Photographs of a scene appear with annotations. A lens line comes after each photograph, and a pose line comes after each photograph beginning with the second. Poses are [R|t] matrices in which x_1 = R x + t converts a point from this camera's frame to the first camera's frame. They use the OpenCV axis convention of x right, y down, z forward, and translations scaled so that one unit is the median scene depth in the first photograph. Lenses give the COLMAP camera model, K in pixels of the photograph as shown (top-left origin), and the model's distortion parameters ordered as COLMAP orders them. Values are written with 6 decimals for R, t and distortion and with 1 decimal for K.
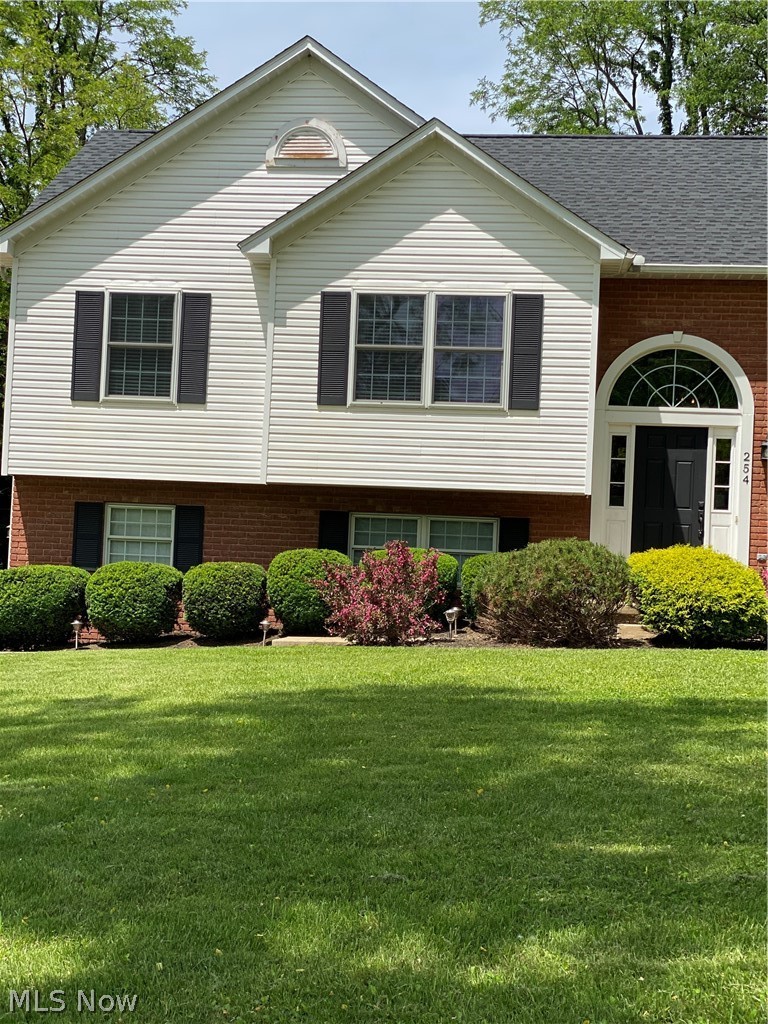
lens RADIAL K [[1524.8, 0, 384.0], [0, 1524.8, 512.0], [0, 0, 1]] dist [0.092199, 0.030224]
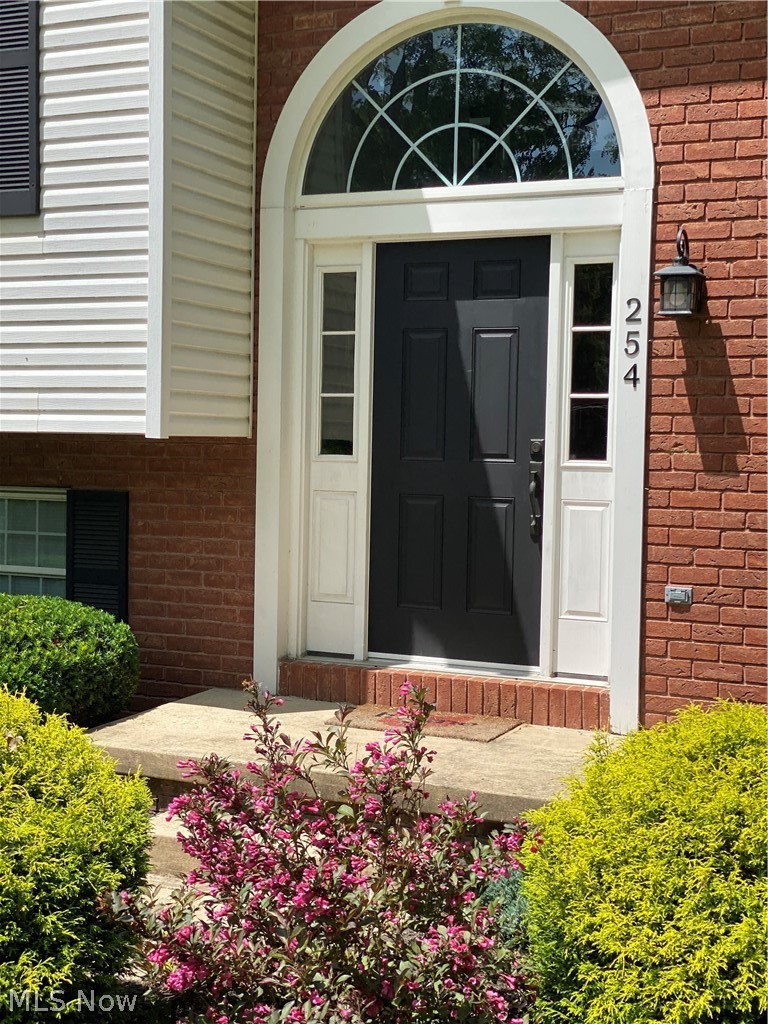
lens RADIAL K [[1524.8, 0, 384.0], [0, 1524.8, 512.0], [0, 0, 1]] dist [0.092199, 0.030224]
pose [[0.944538, -0.011332, -0.328206, 0.297488], [0.038919, 0.996224, 0.077609, -0.019513], [0.326087, -0.086078, 0.941413, 0.646004]]
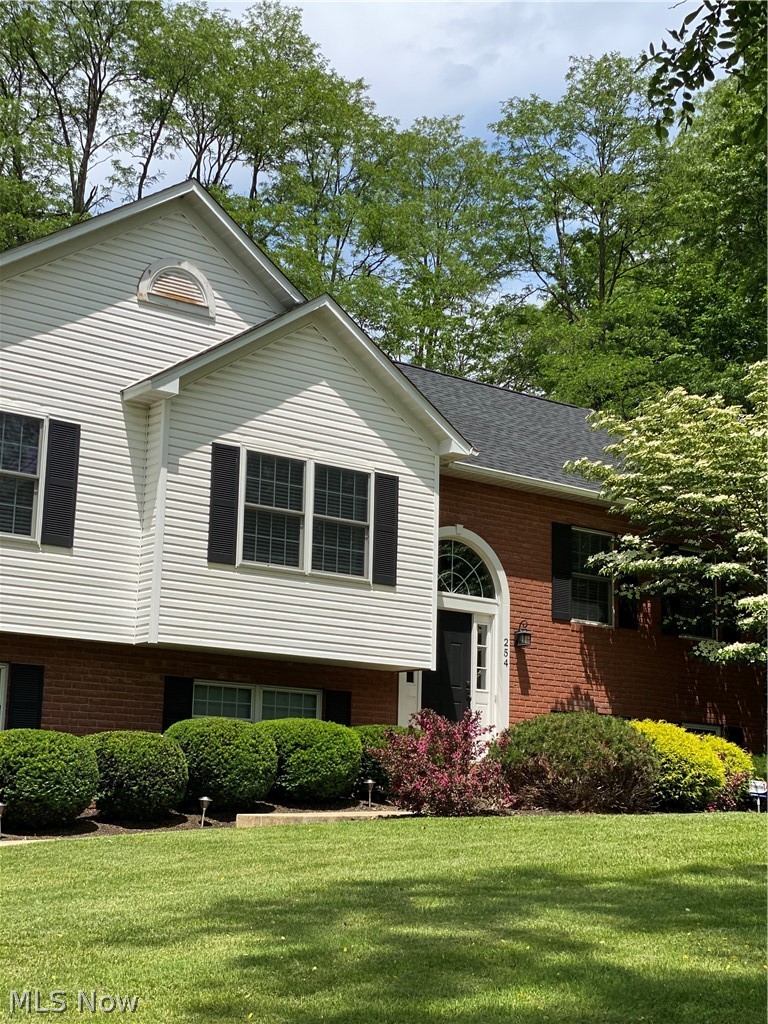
lens RADIAL K [[1524.8, 0, 384.0], [0, 1524.8, 512.0], [0, 0, 1]] dist [0.092199, 0.030224]
pose [[0.723957, 0.112465, 0.680616, -0.599103], [-0.028146, 0.990615, -0.133751, 0.021293], [-0.689271, 0.077674, 0.720328, 0.249887]]
